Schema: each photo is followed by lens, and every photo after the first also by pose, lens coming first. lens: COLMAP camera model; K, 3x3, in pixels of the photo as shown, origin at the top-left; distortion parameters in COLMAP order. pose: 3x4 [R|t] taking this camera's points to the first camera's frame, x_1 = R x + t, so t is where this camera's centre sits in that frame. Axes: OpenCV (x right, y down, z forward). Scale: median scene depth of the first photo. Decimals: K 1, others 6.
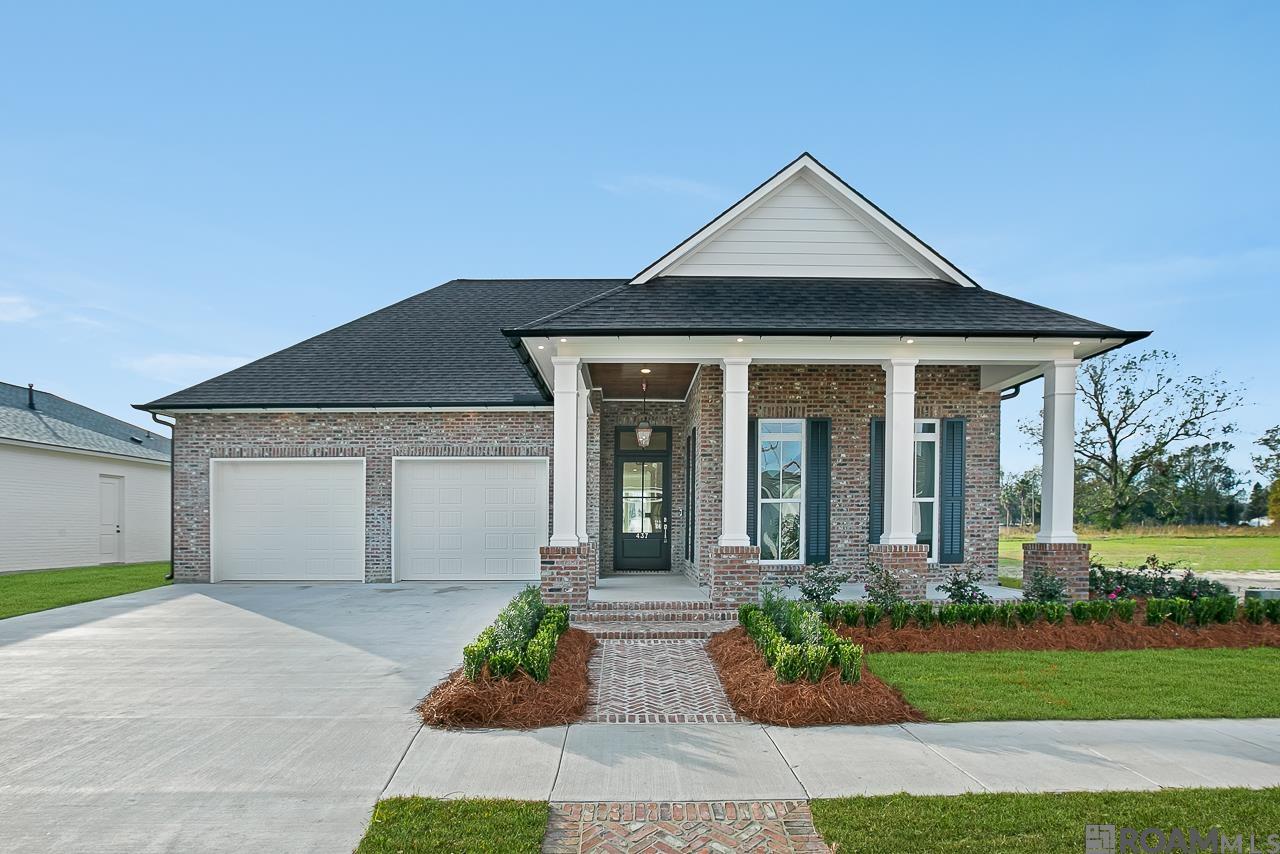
lens RADIAL K [[602.4, 0, 640.0], [0, 602.4, 427.0], [0, 0, 1]] dist [-0.058103, 0.031054]
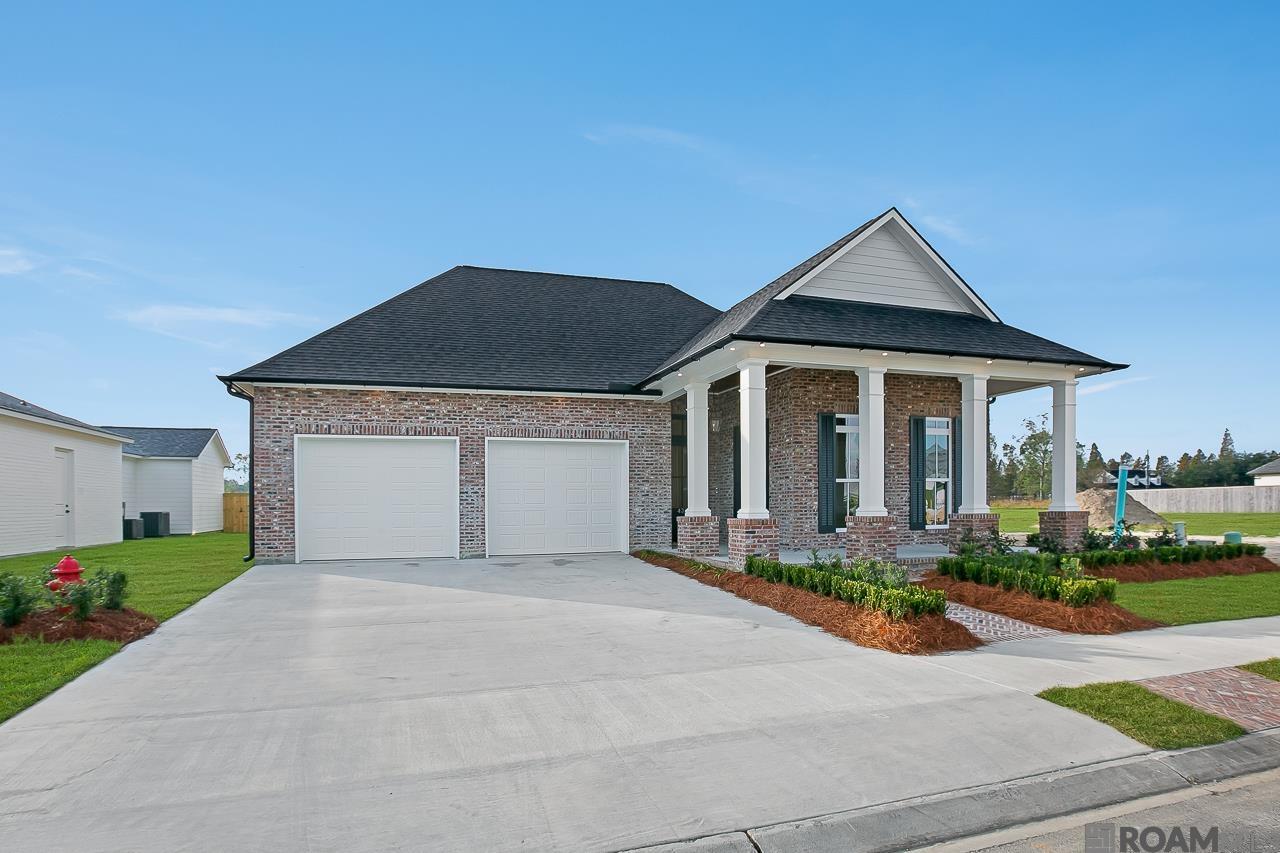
lens RADIAL K [[555.4, 0, 641.5], [0, 555.4, 406.9], [0, 0, 1]] dist [-0.055404, 0.022554]
pose [[0.970296, 0.036311, 0.239179, -0.391545], [-0.034185, 0.999331, -0.013032, 0.000359], [-0.239492, 0.004468, 0.970888, -0.004700]]
